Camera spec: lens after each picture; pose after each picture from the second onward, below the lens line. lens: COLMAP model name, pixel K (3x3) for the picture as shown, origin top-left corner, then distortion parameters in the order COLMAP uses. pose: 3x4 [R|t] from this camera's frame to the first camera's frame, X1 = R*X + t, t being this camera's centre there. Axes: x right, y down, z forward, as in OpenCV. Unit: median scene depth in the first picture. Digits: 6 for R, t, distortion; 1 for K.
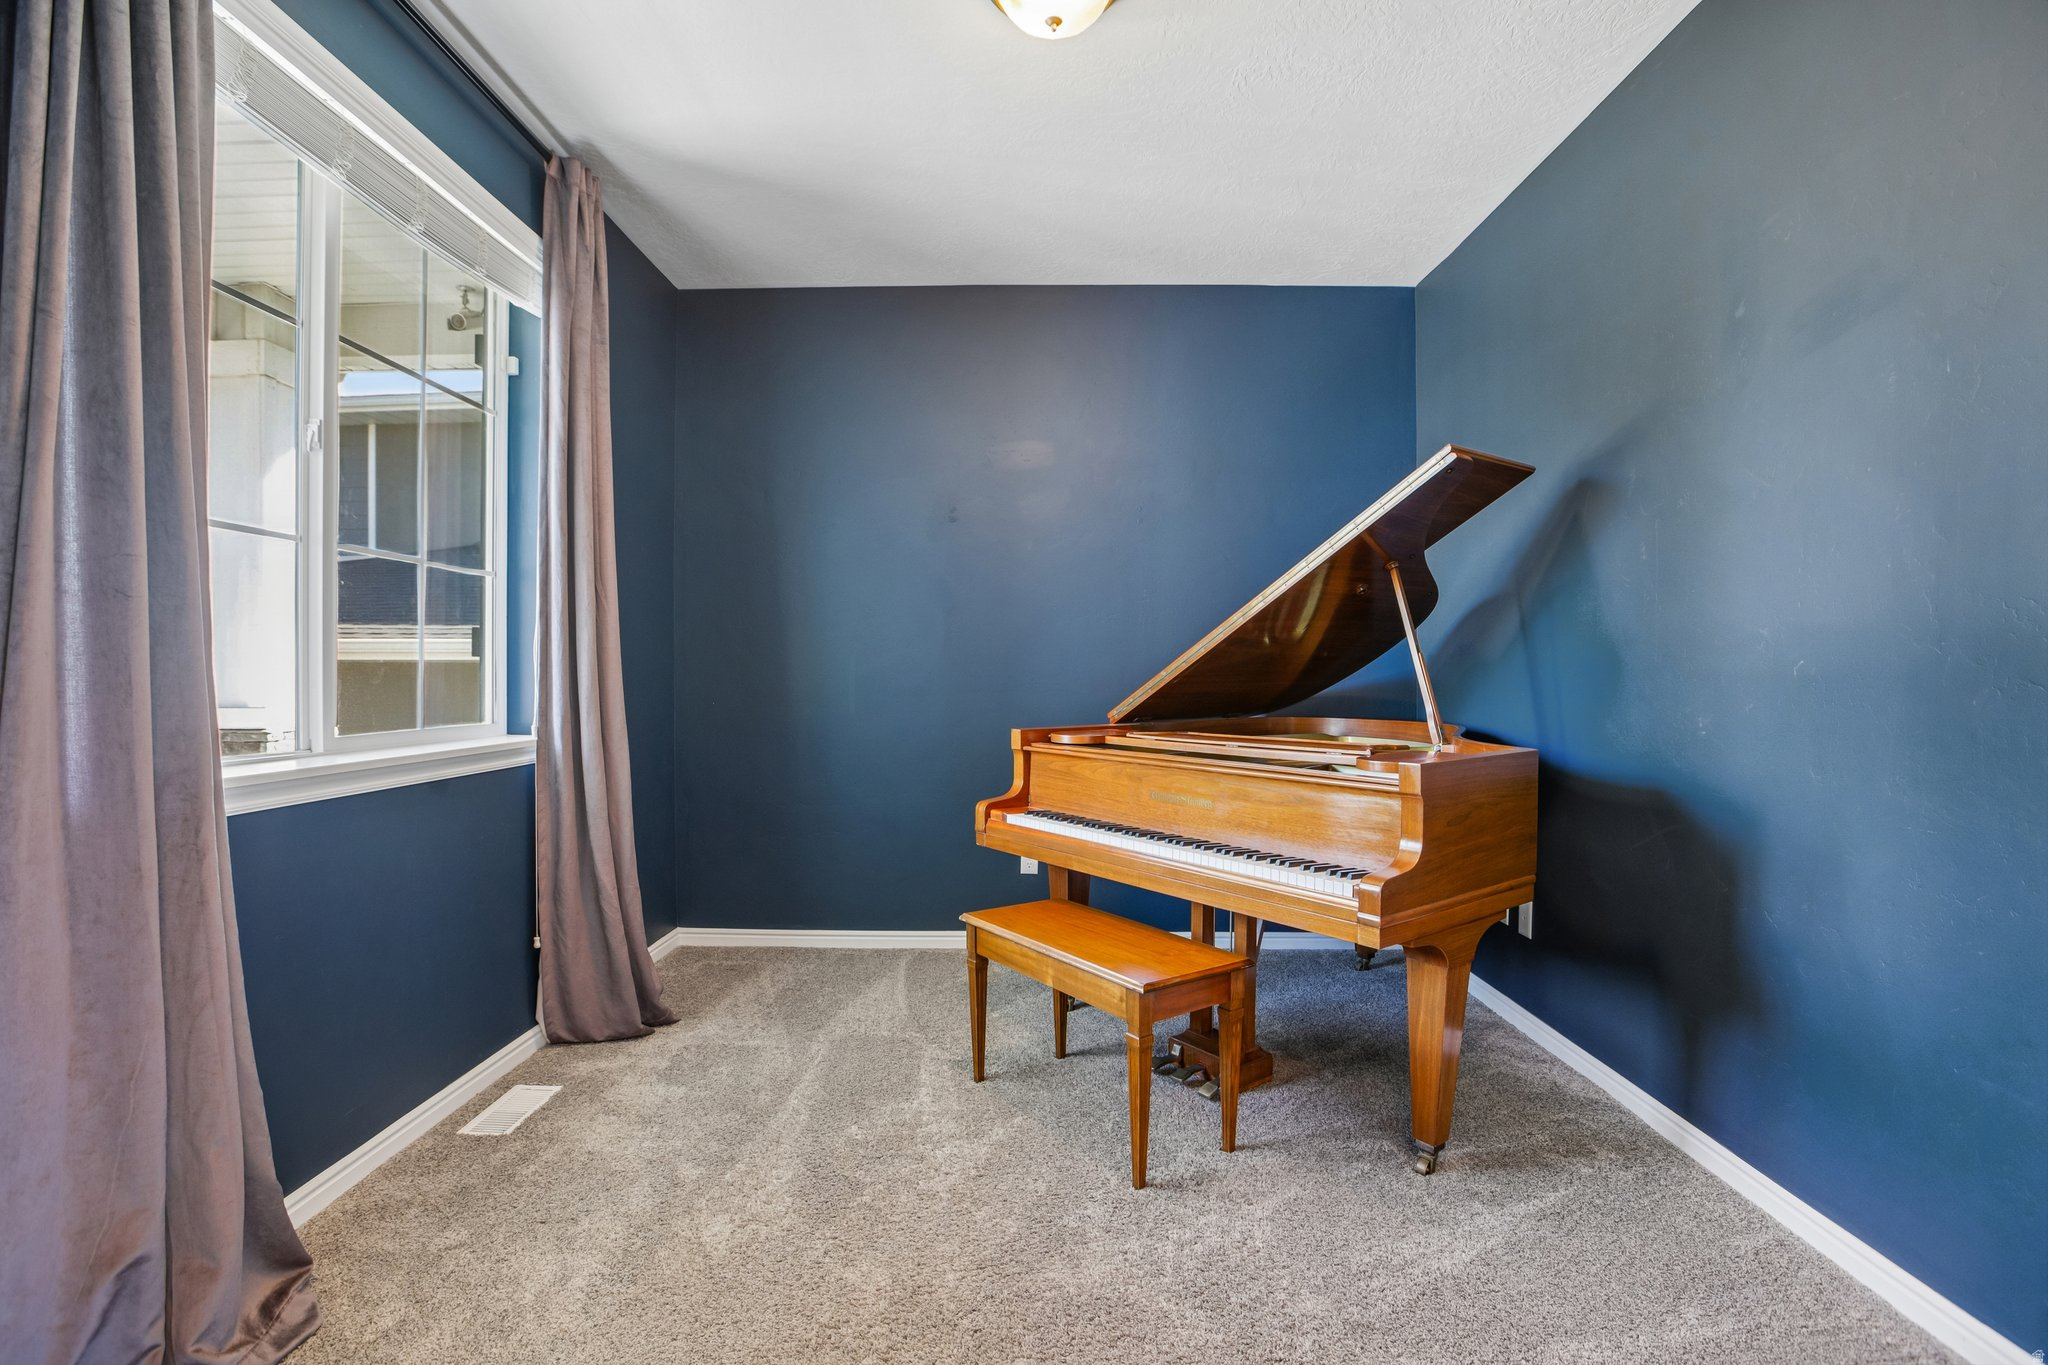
lens RADIAL K [[970.8, 0, 1013.7], [0, 970.8, 677.8], [0, 0, 1]] dist [-0.053221, 0.019577]
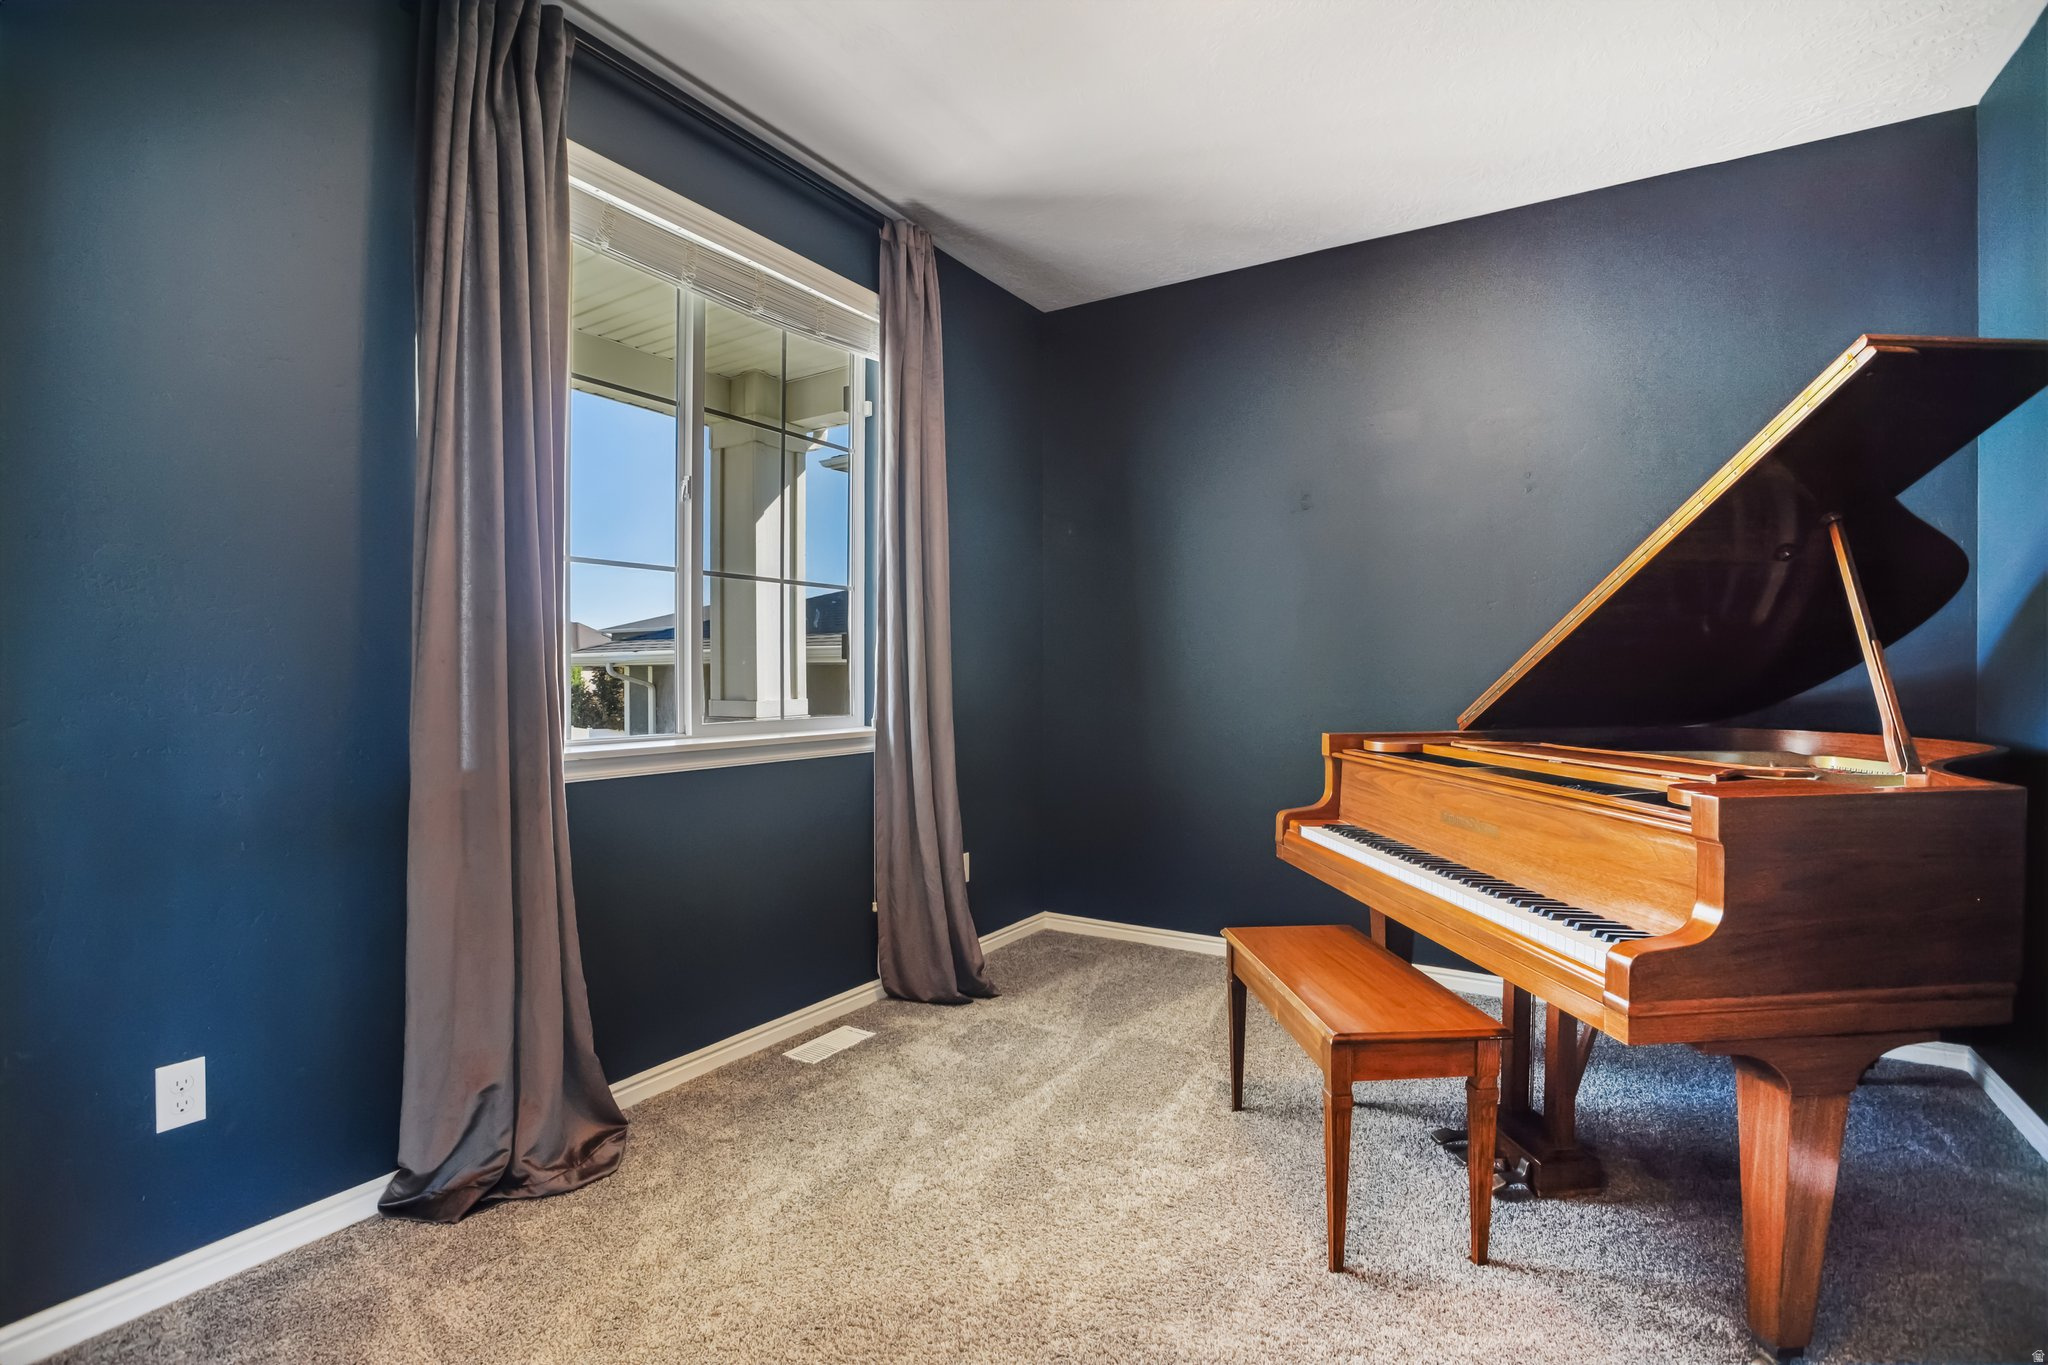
lens RADIAL K [[970.8, 0, 1013.7], [0, 970.8, 677.8], [0, 0, 1]] dist [-0.053221, 0.019577]
pose [[0.850150, -0.000678, -0.526540, 0.266113], [0.001276, 0.999999, 0.000771, 0.000154], [0.526539, -0.001327, 0.850150, 0.099298]]
